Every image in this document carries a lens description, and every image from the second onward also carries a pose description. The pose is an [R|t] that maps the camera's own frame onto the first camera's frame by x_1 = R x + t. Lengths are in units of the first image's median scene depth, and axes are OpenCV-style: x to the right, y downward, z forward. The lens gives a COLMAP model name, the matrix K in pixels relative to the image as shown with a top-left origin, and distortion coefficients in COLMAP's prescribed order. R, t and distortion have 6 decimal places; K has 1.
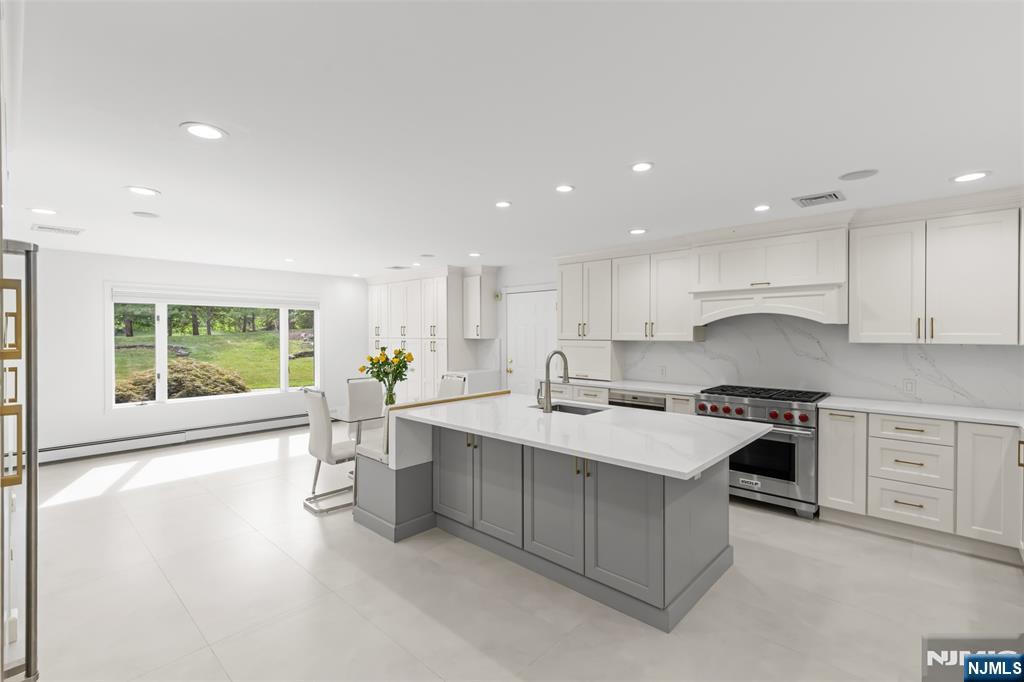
lens RADIAL K [[459.6, 0, 507.3], [0, 459.6, 336.7], [0, 0, 1]] dist [0.018080, -0.000599]
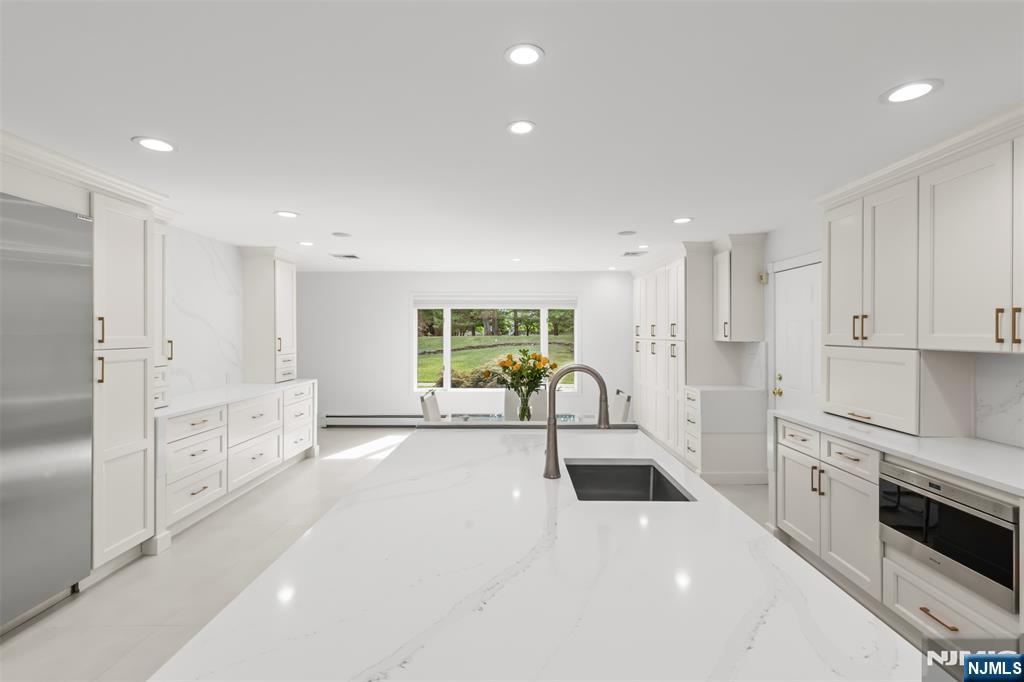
lens RADIAL K [[459.6, 0, 515.7], [0, 459.6, 336.7], [0, 0, 1]] dist [0.018080, -0.000599]
pose [[0.678854, 0.007476, -0.734235, 0.253577], [-0.007649, 0.999966, 0.003109, -0.002800], [0.734233, 0.003506, 0.678888, 0.323561]]
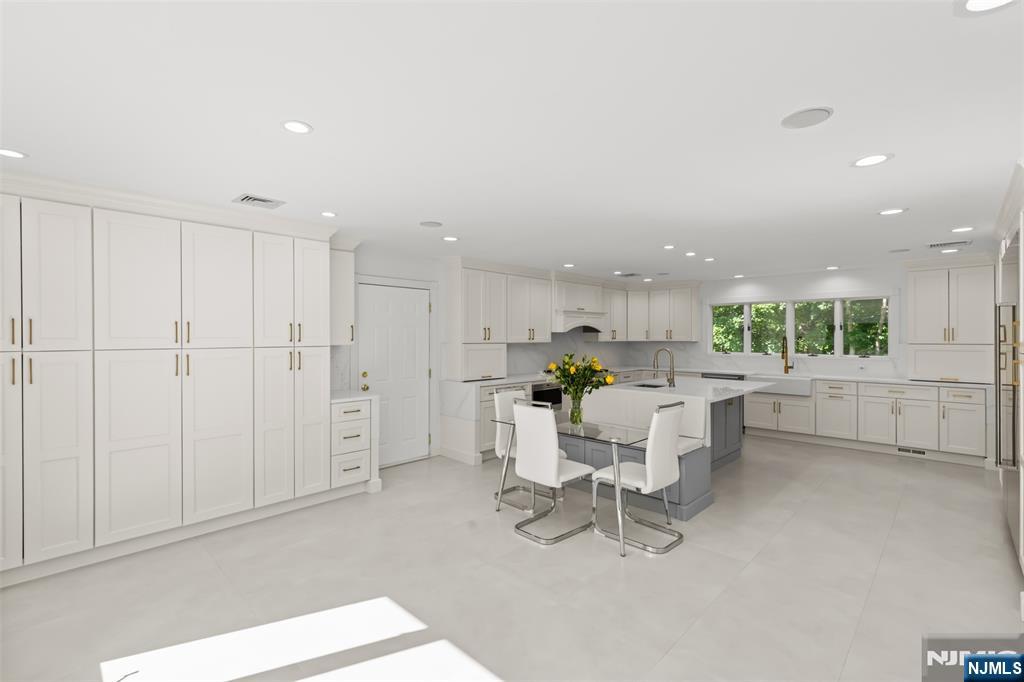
lens RADIAL K [[459.6, 0, 510.4], [0, 459.6, 337.2], [0, 0, 1]] dist [0.018080, -0.000599]
pose [[0.041084, -0.000357, 0.999156, -0.808853], [0.008543, 0.999964, 0.000006, -0.006030], [-0.999119, 0.008535, 0.041085, 0.807975]]
